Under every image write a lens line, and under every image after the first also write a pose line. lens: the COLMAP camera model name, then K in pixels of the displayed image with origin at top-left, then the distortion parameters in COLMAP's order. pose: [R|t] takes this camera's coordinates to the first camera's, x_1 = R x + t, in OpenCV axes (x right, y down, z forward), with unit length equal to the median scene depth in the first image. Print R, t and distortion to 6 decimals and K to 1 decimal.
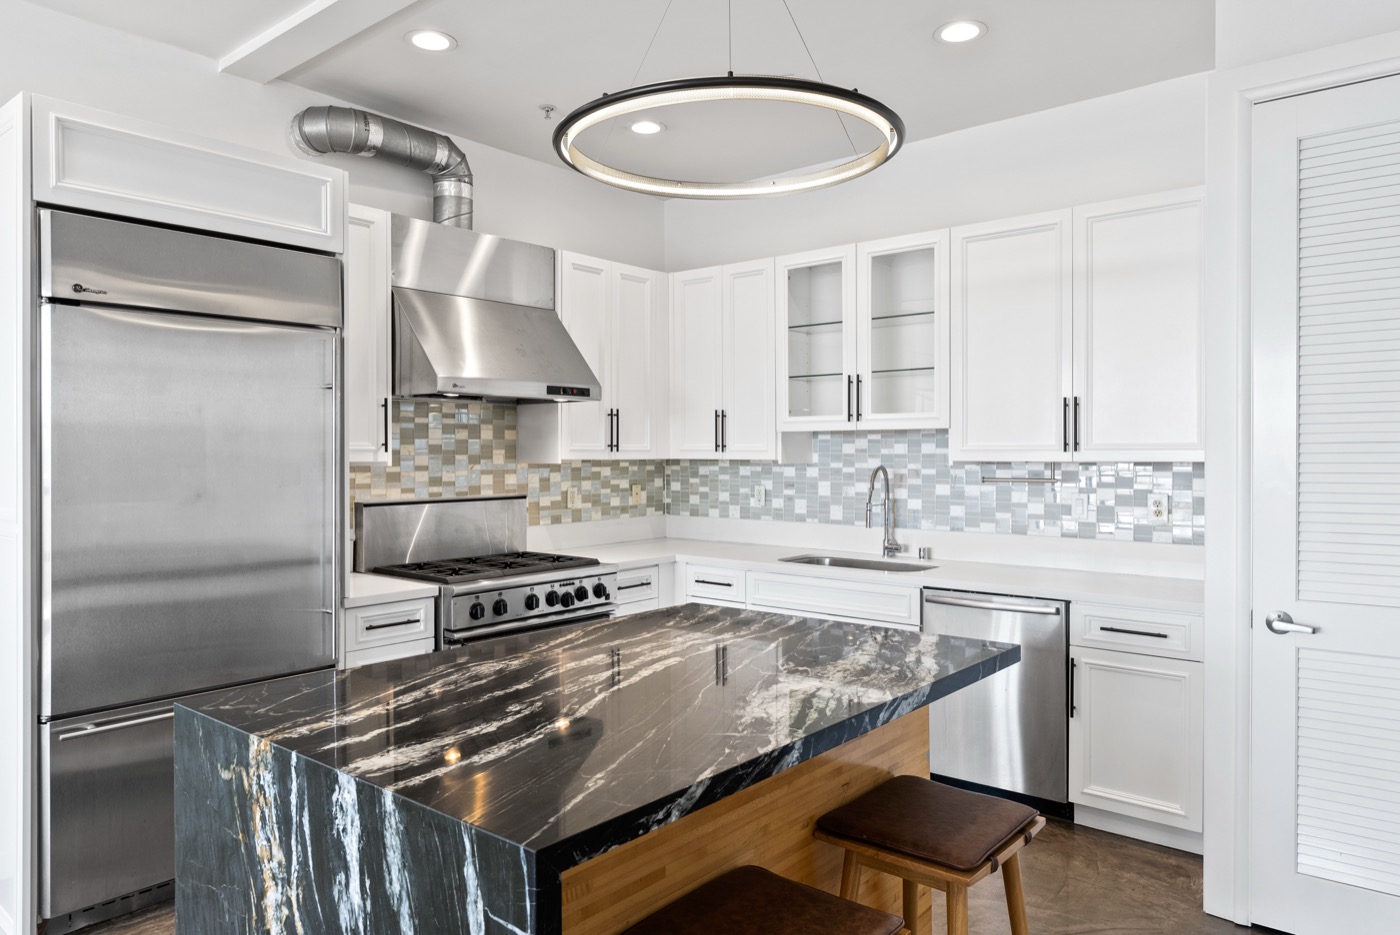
lens RADIAL K [[894.4, 0, 724.4], [0, 894.4, 461.6], [0, 0, 1]] dist [-0.001564, -0.000913]
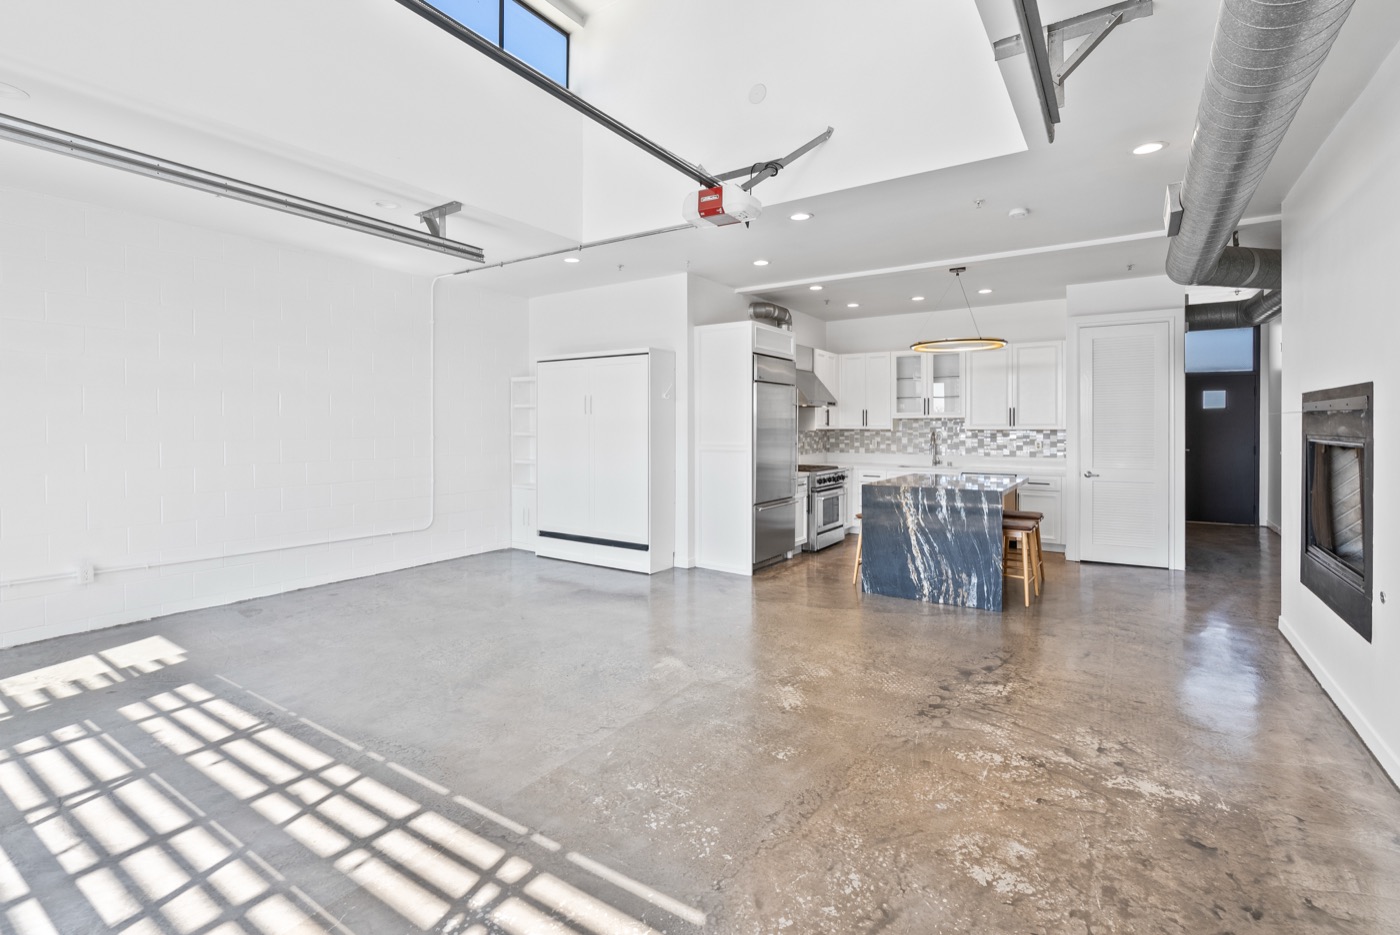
lens RADIAL K [[645.9, 0, 699.5], [0, 645.9, 435.4], [0, 0, 1]] dist [-0.012456, 0.007209]
pose [[0.993470, -0.000133, 0.114095, -0.846448], [-0.000276, 0.999994, 0.003568, 0.011067], [-0.114095, -0.003576, 0.993463, -0.959520]]
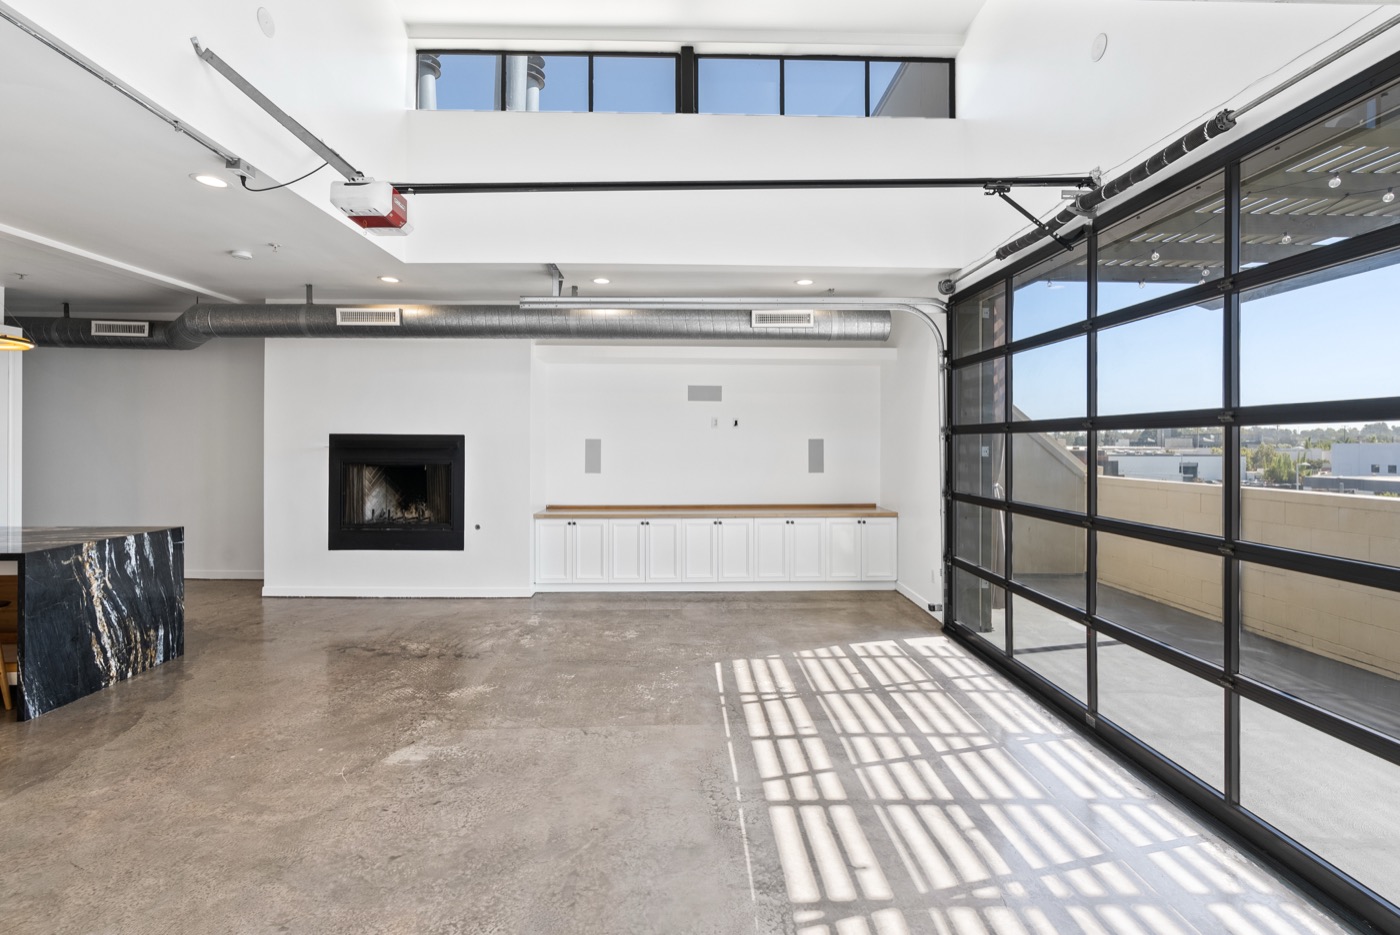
lens RADIAL K [[645.9, 0, 699.5], [0, 645.9, 435.4], [0, 0, 1]] dist [-0.012456, 0.007209]
pose [[-0.664341, 0.008088, 0.747386, -1.685603], [0.005255, 0.999967, -0.006150, -0.033498], [-0.747411, -0.000159, -0.664362, 0.381236]]
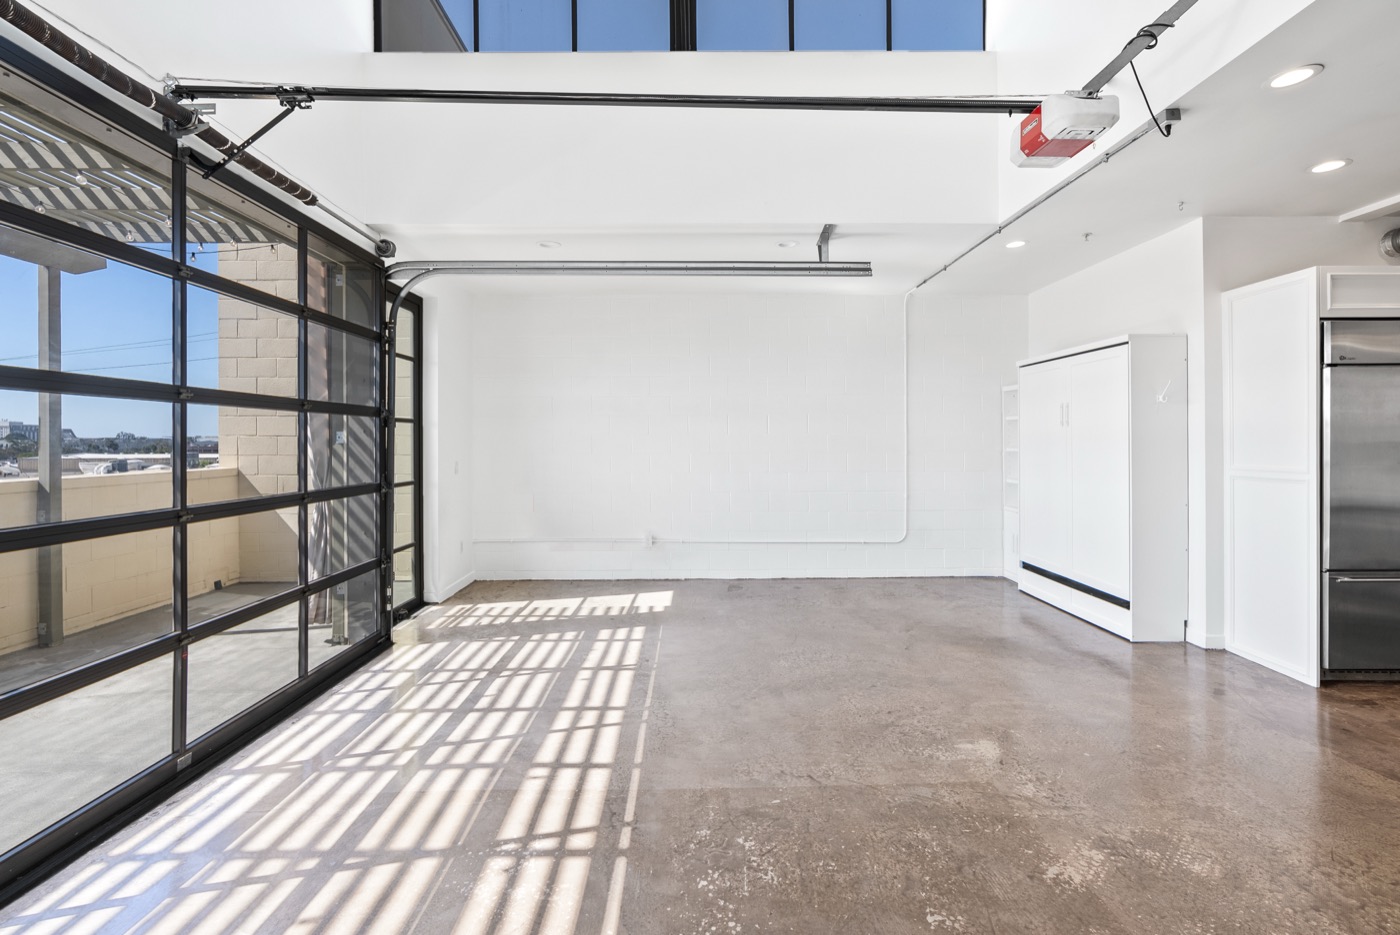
lens RADIAL K [[640.2, 0, 698.3], [0, 640.2, 443.5], [0, 0, 1]] dist [-0.001018, 0.000415]
pose [[0.650431, 0.000176, -0.759566, -0.394539], [-0.004074, 0.999986, -0.003256, 0.006154], [0.759555, 0.005212, 0.650422, -0.706448]]
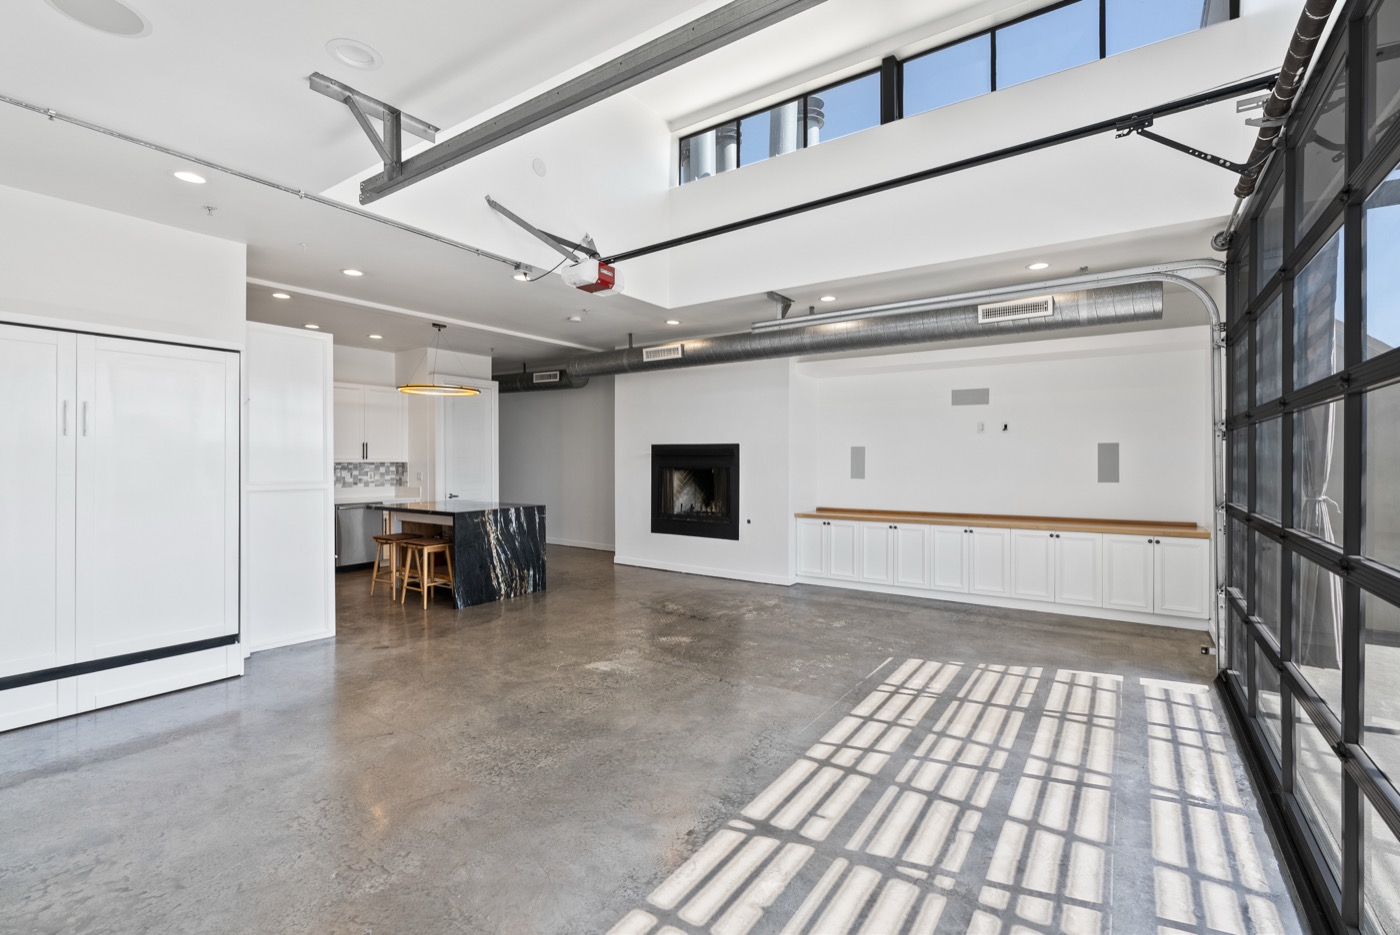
lens RADIAL K [[637.0, 0, 695.4], [0, 637.0, 458.9], [0, 0, 1]] dist [-0.001313, 0.000394]
pose [[-0.097452, 0.002256, 0.995238, -1.990017], [0.009010, 0.999958, -0.001384, 0.001659], [-0.995199, 0.008832, -0.097469, 0.039247]]
